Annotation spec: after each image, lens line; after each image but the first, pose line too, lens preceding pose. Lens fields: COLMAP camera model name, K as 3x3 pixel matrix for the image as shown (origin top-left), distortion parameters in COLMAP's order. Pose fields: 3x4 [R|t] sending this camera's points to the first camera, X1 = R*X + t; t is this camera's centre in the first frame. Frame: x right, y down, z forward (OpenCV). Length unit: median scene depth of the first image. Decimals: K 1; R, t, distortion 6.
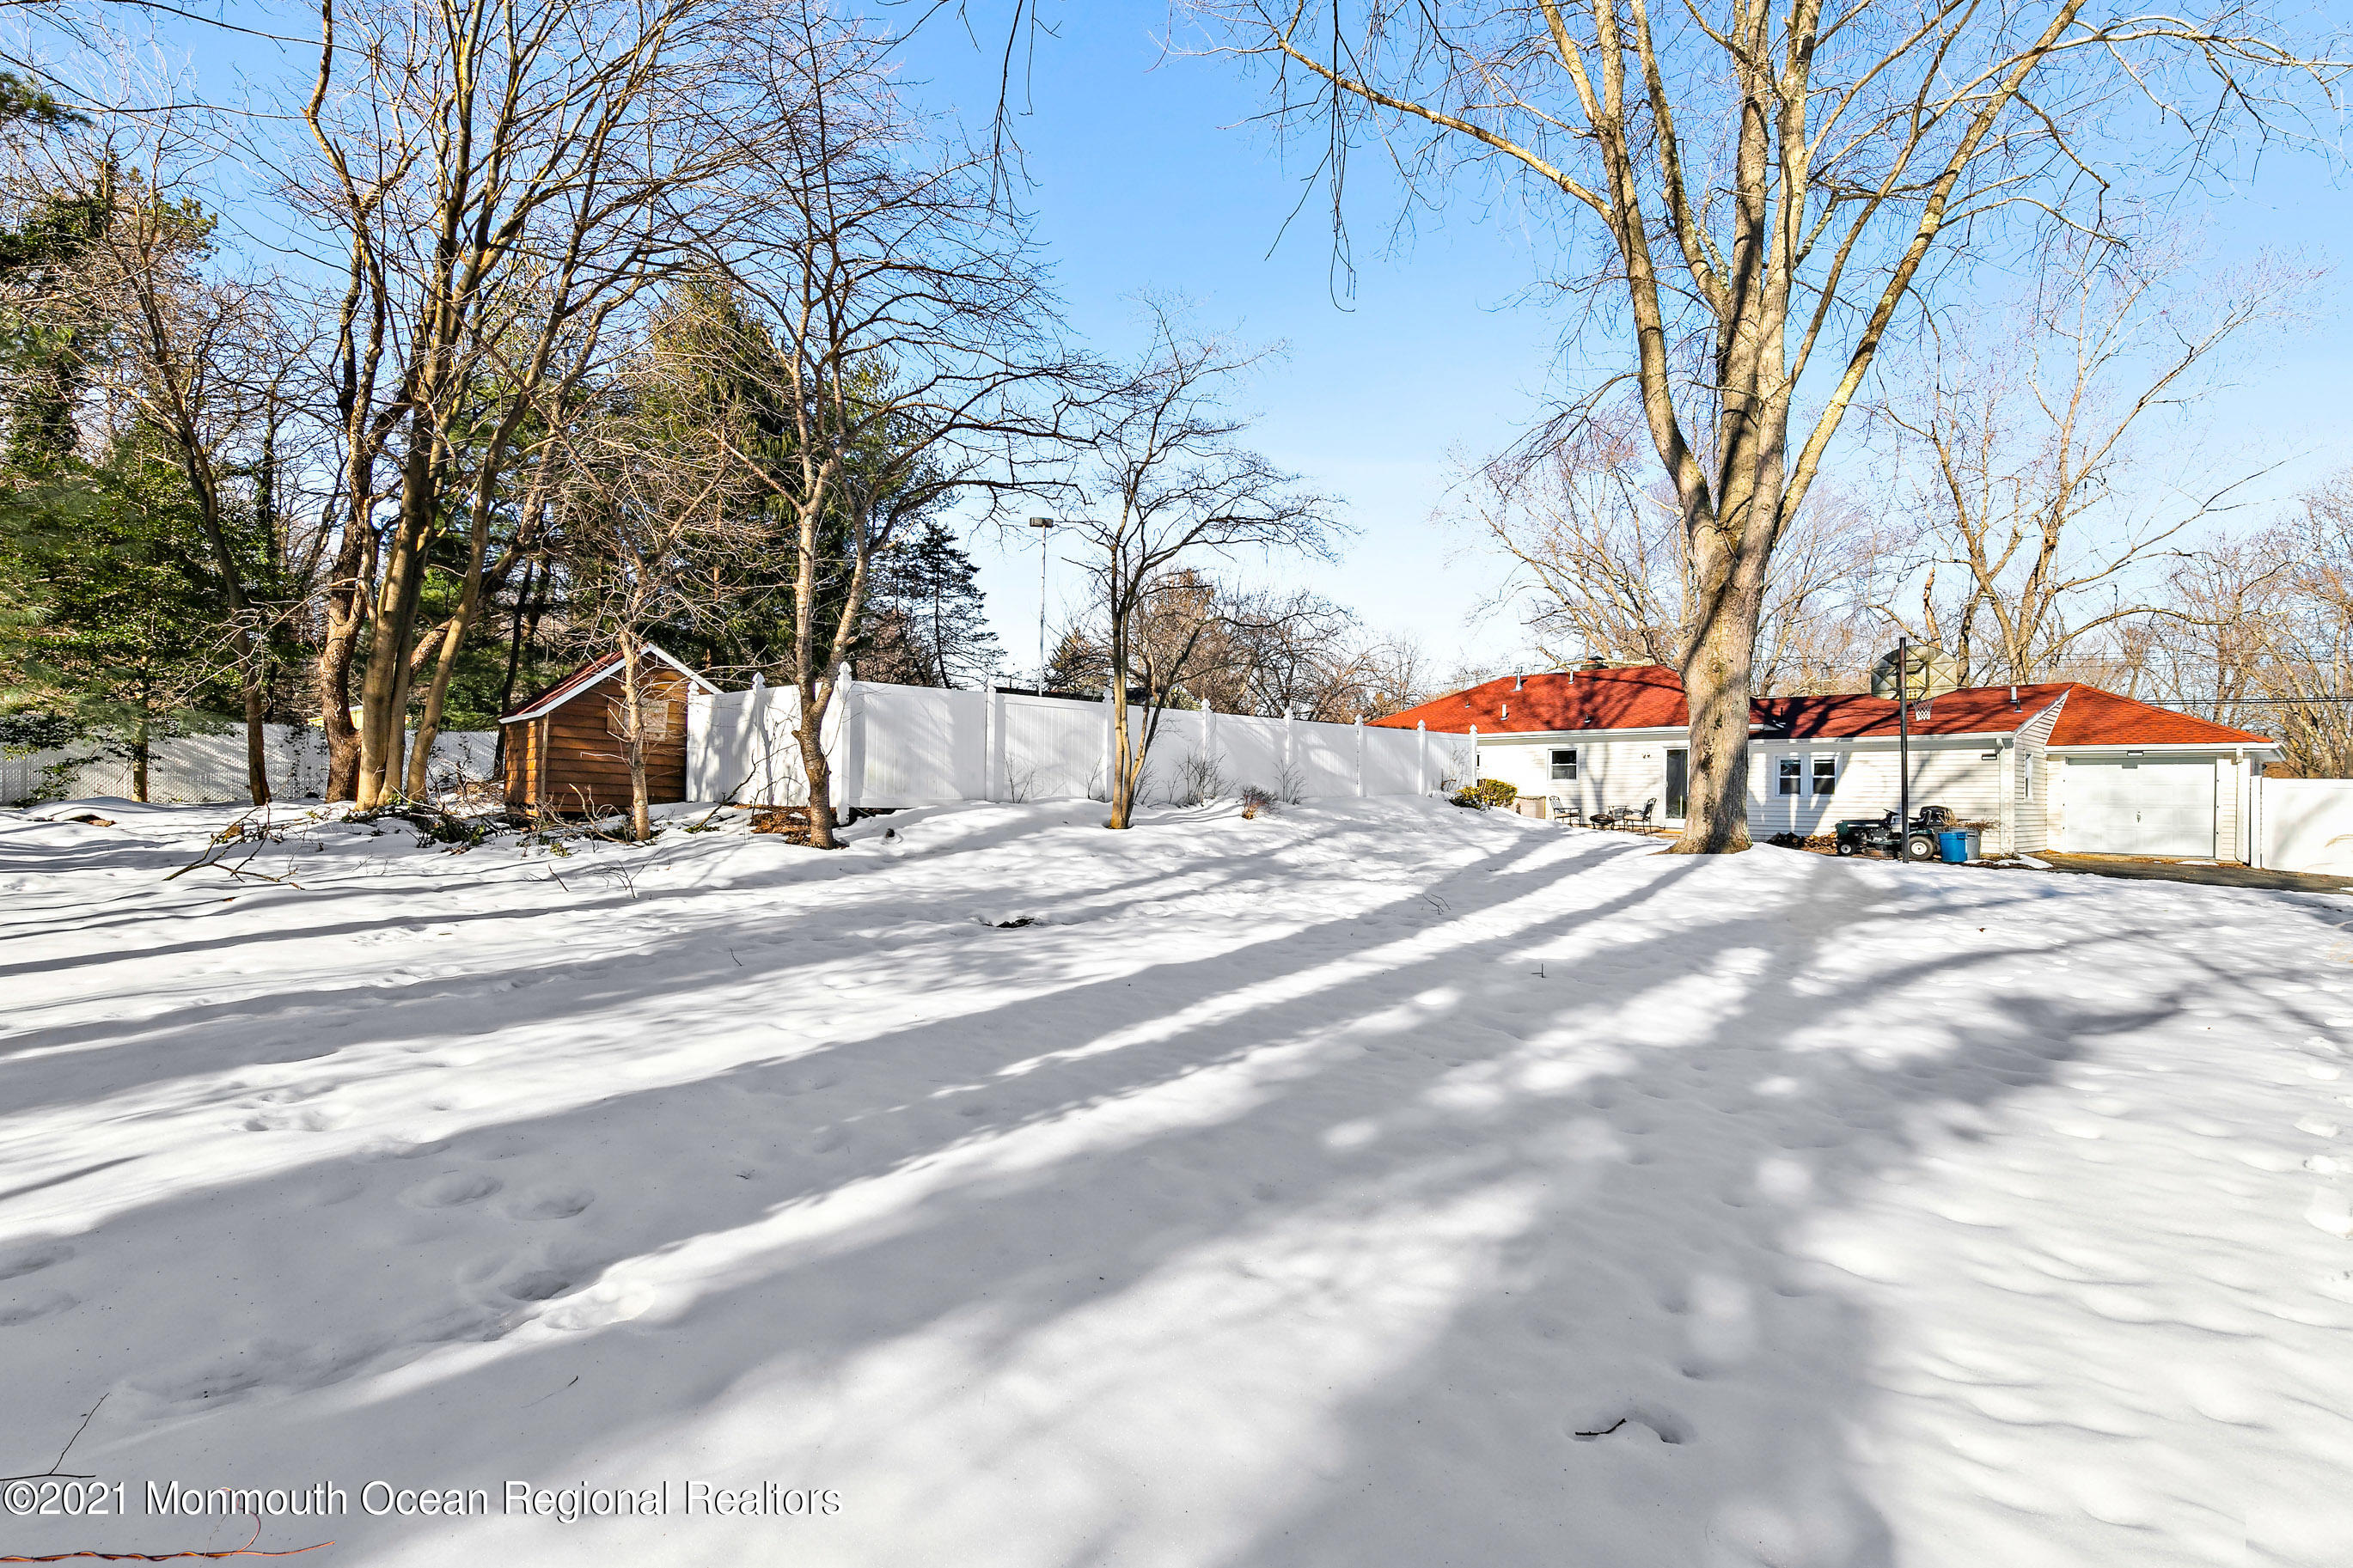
lens RADIAL K [[1046.1, 0, 1171.3], [0, 1046.1, 783.1], [0, 0, 1]] dist [0.005595, 0.000616]
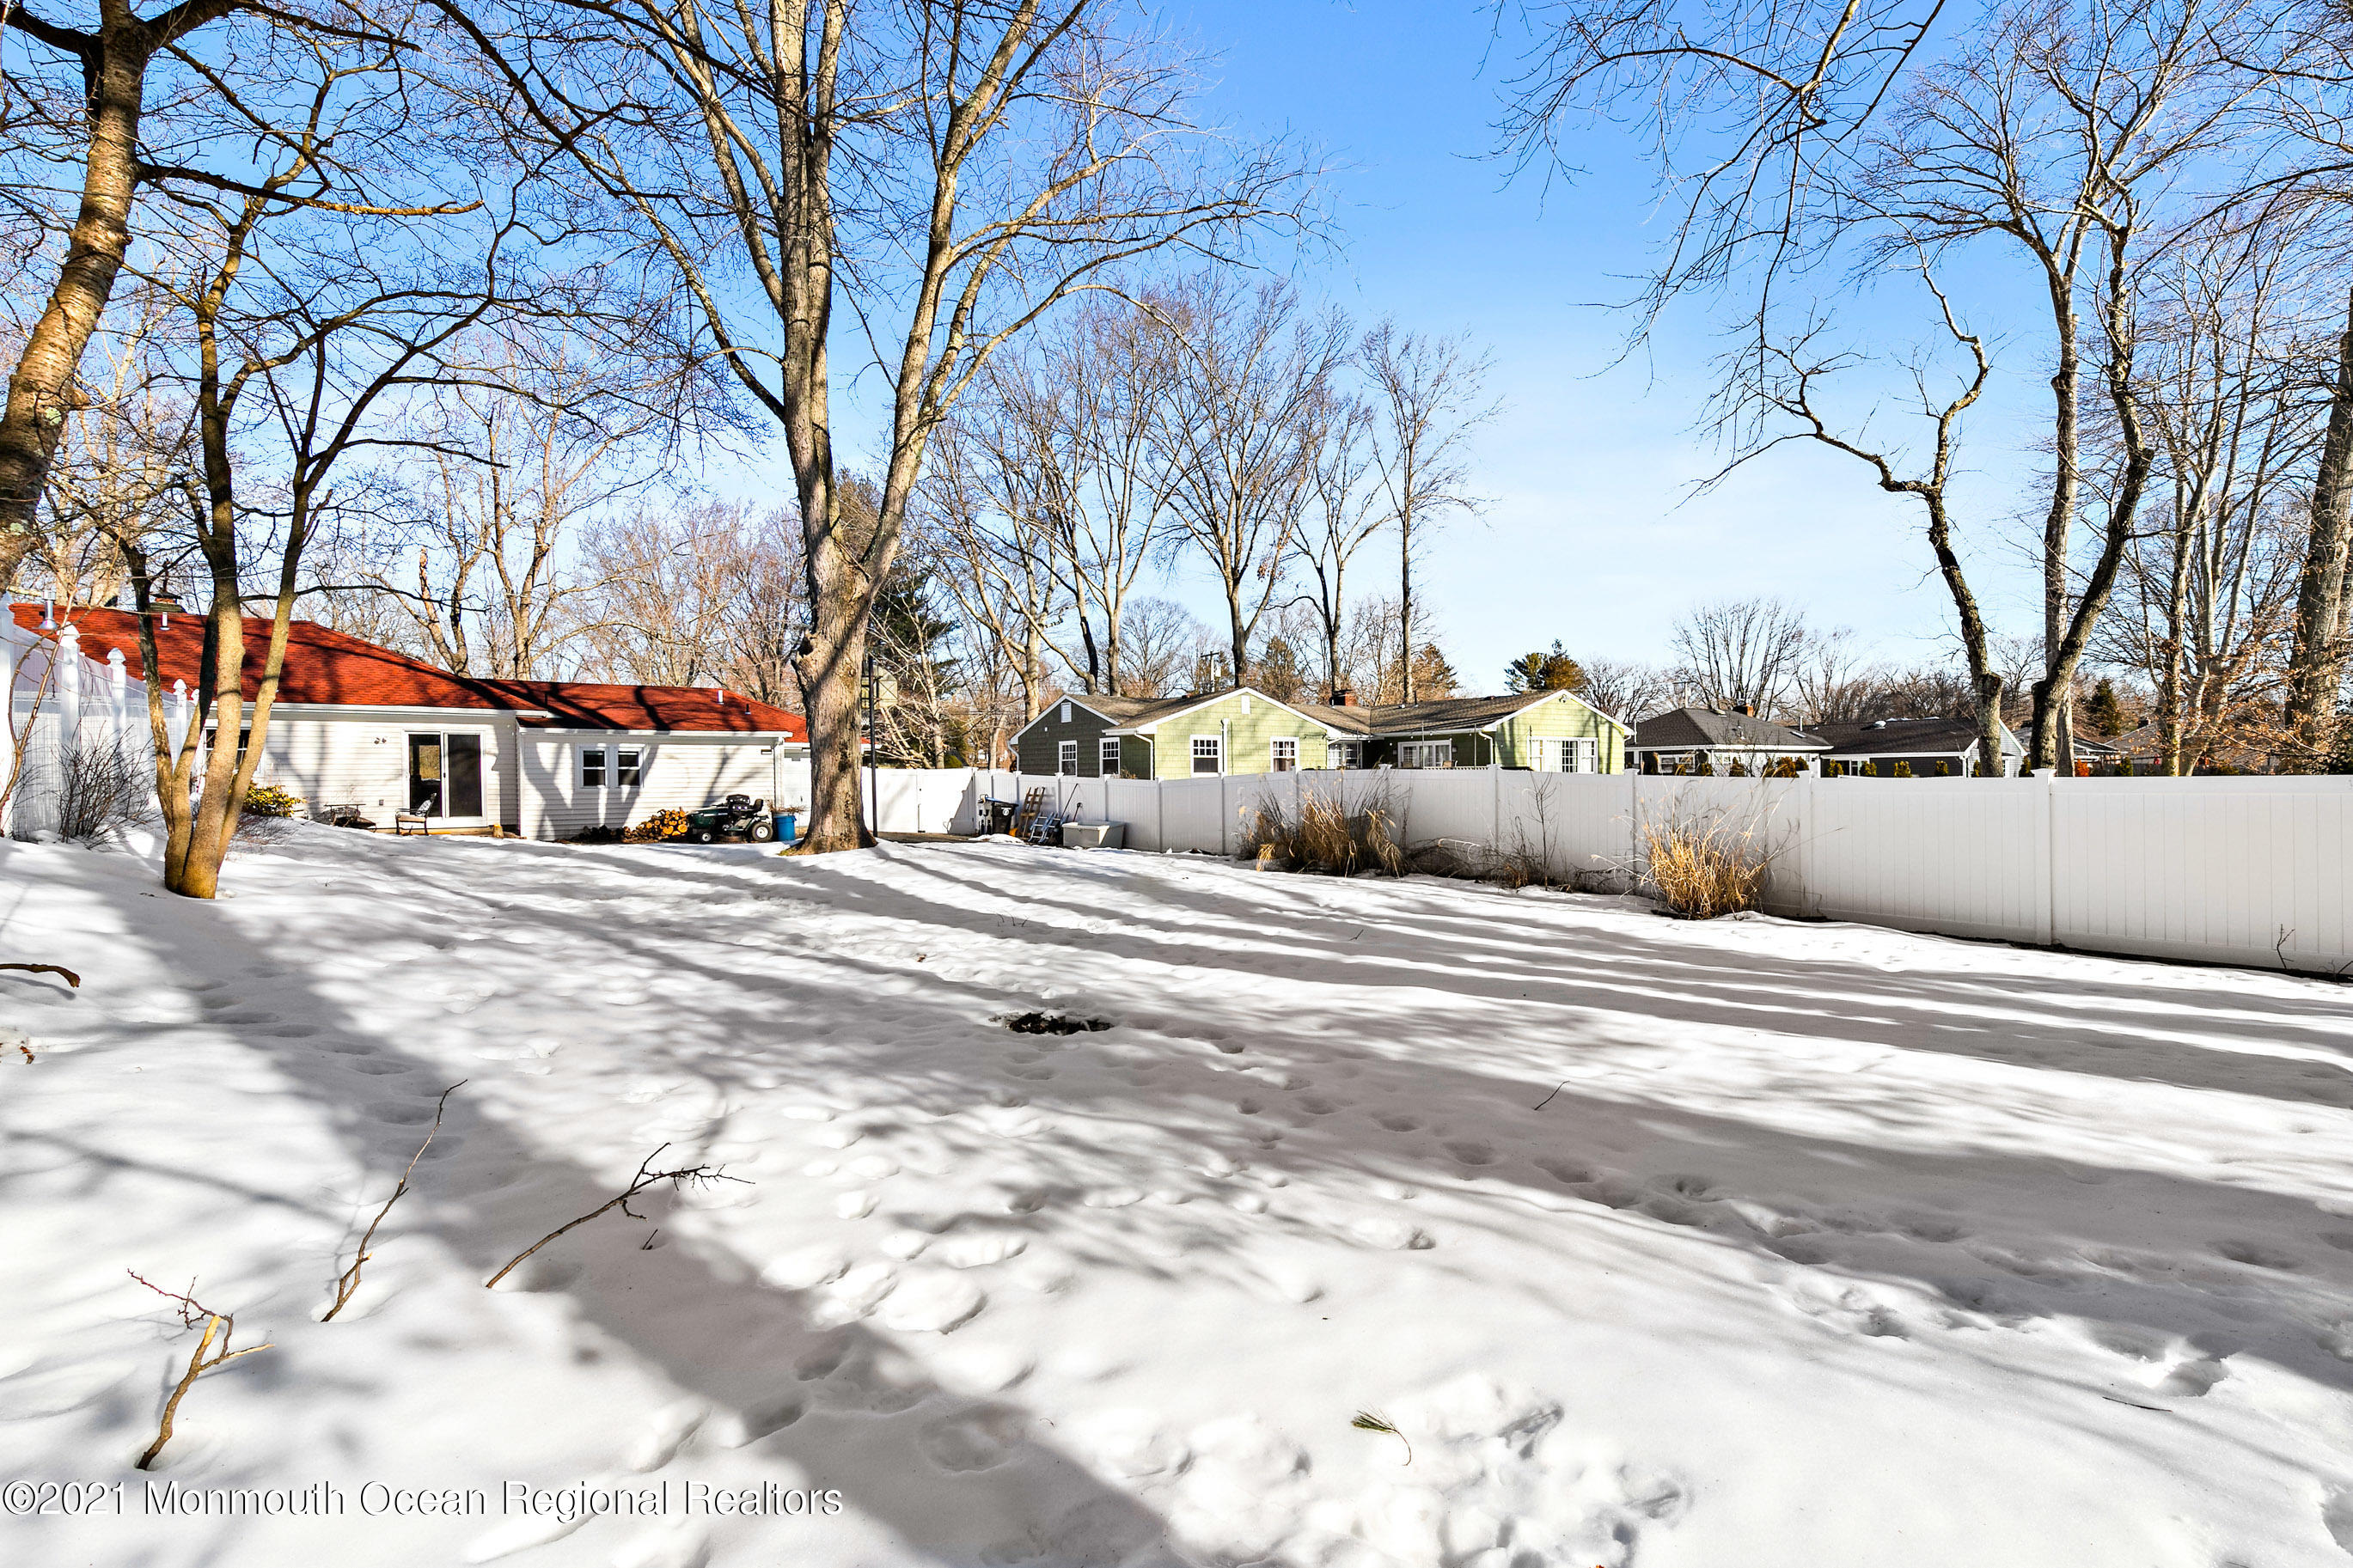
lens RADIAL K [[1046.1, 0, 1188.8], [0, 1046.1, 795.8], [0, 0, 1]] dist [0.005595, 0.000616]
pose [[0.148642, -0.030007, 0.988436, -0.482185], [-0.002574, 0.999524, 0.030731, -0.019597], [-0.988888, -0.007112, 0.148494, 0.495495]]
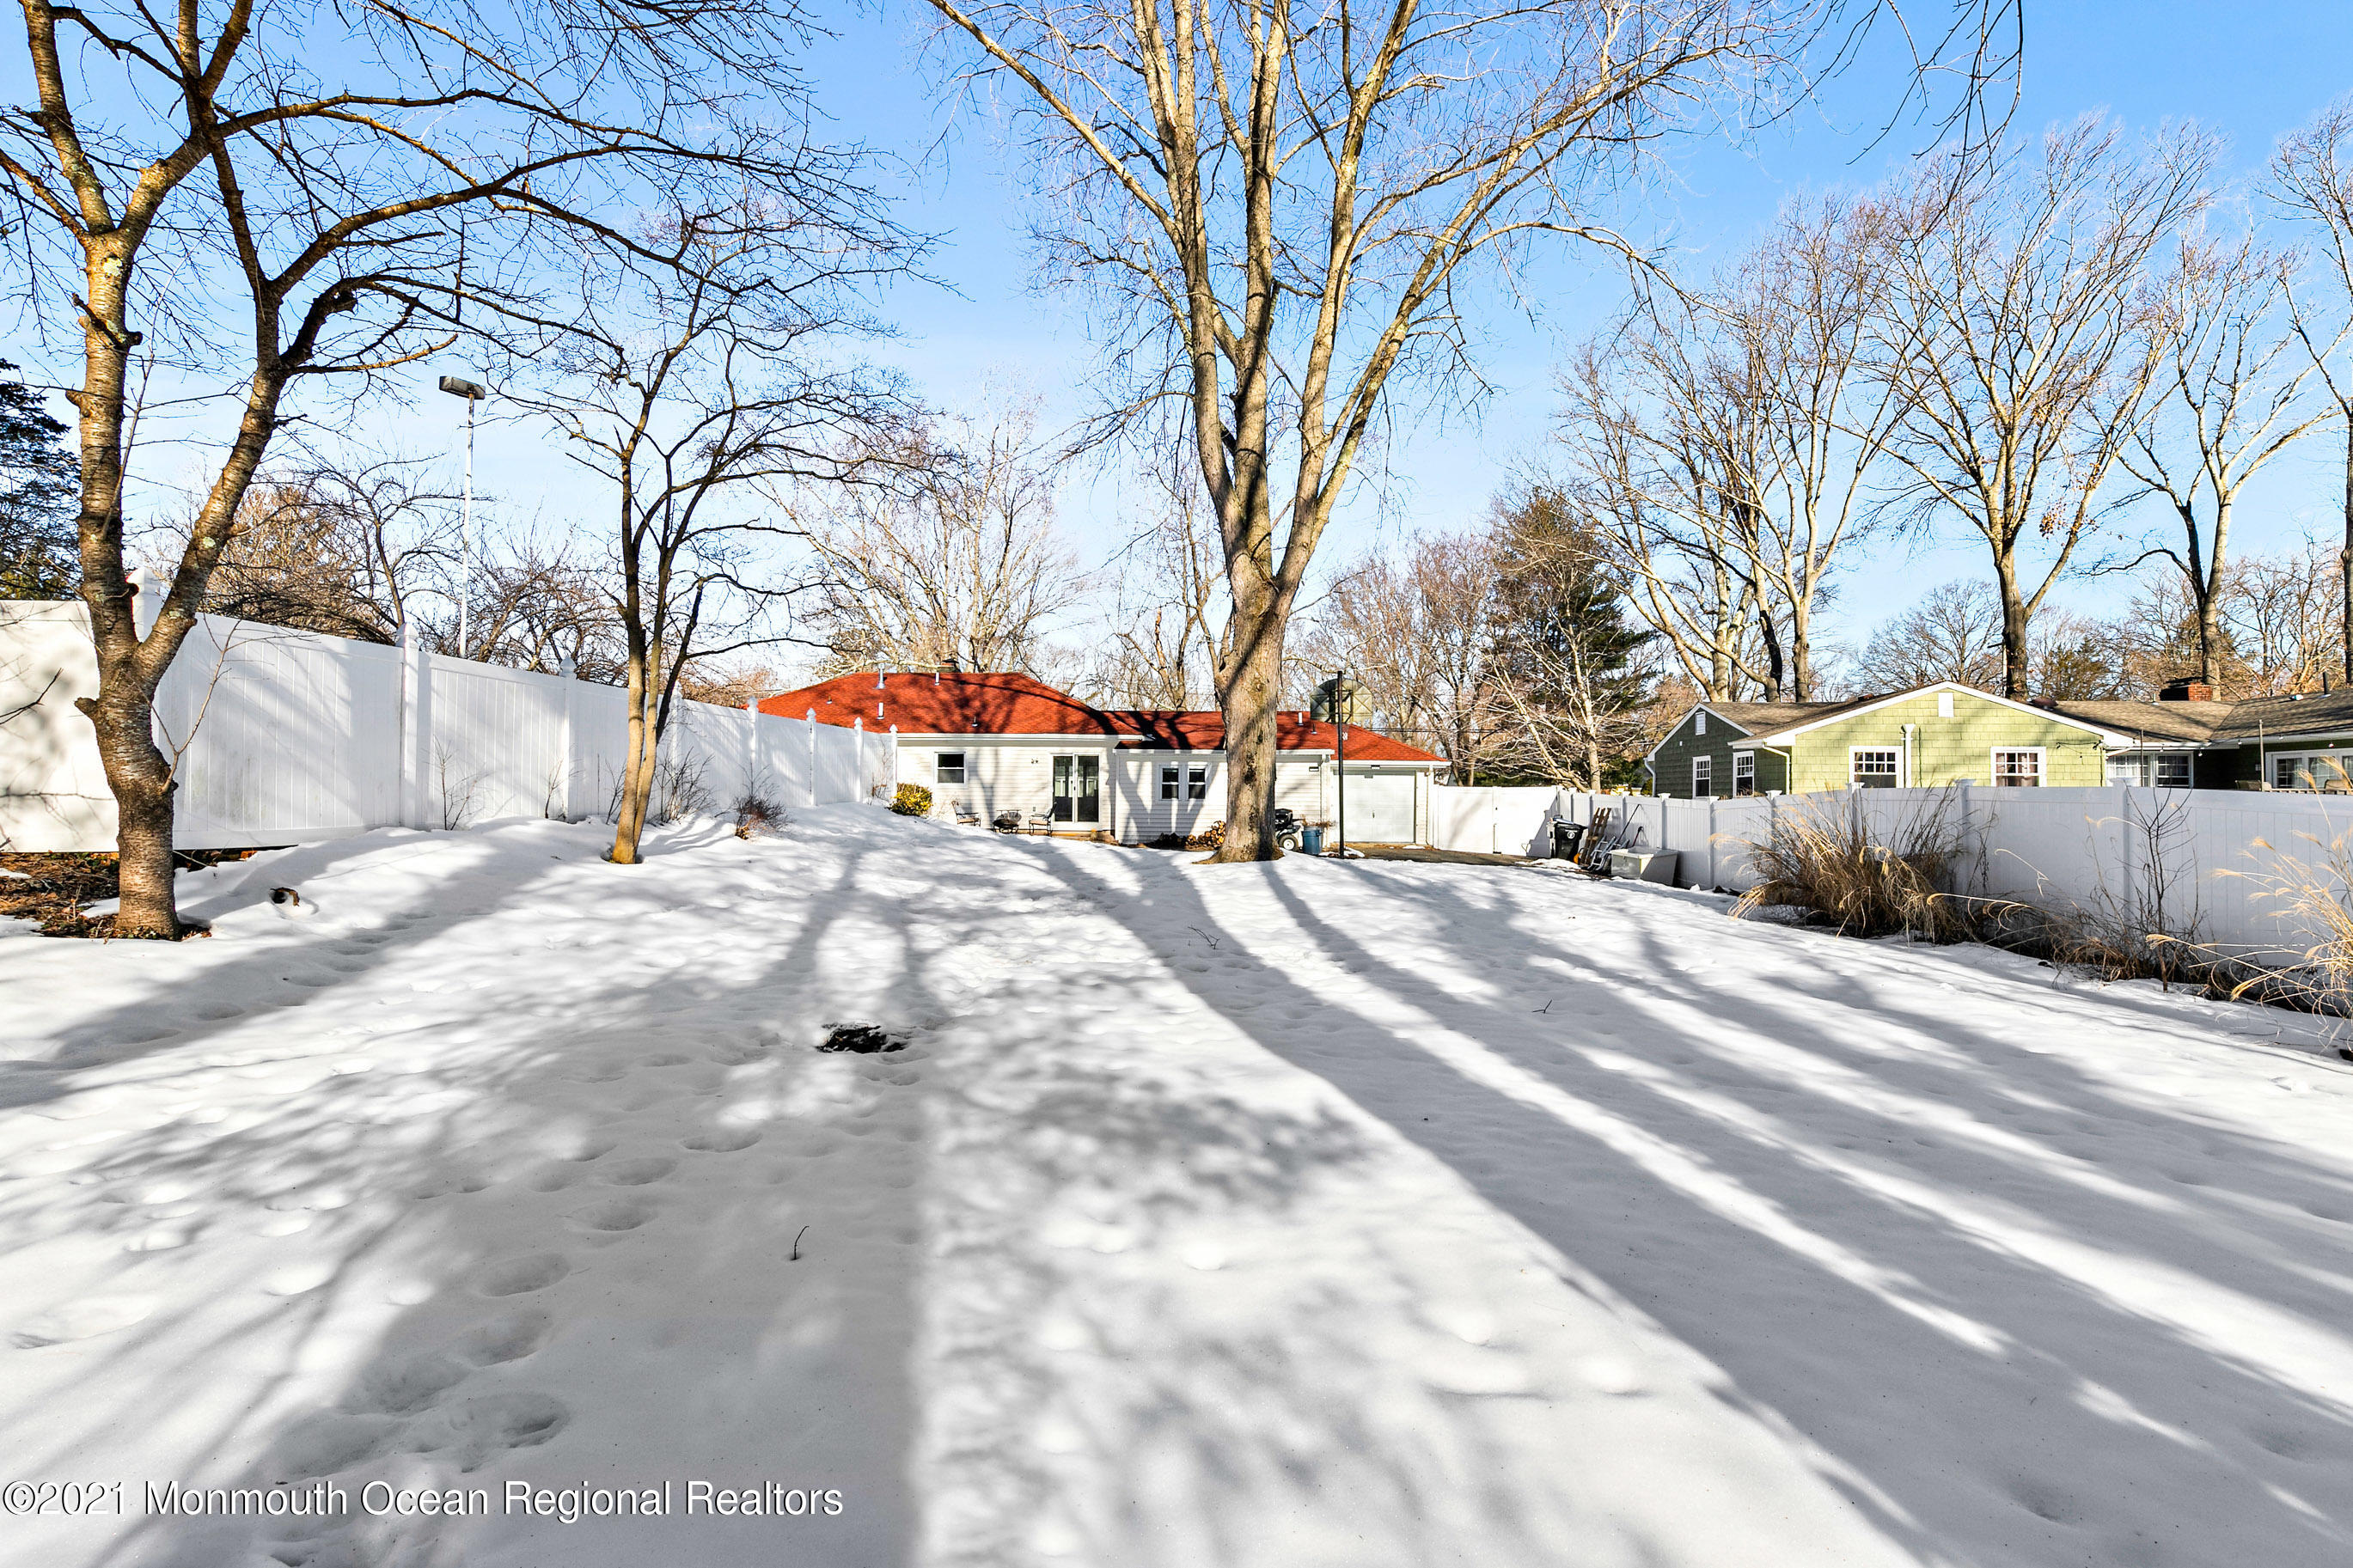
lens RADIAL K [[1046.1, 0, 1189.9], [0, 1046.1, 800.5], [0, 0, 1]] dist [0.005595, 0.000616]
pose [[0.738517, -0.007078, 0.674197, -0.255711], [-0.006569, 0.999822, 0.017692, -0.012640], [-0.674202, -0.017494, 0.738339, 0.243842]]
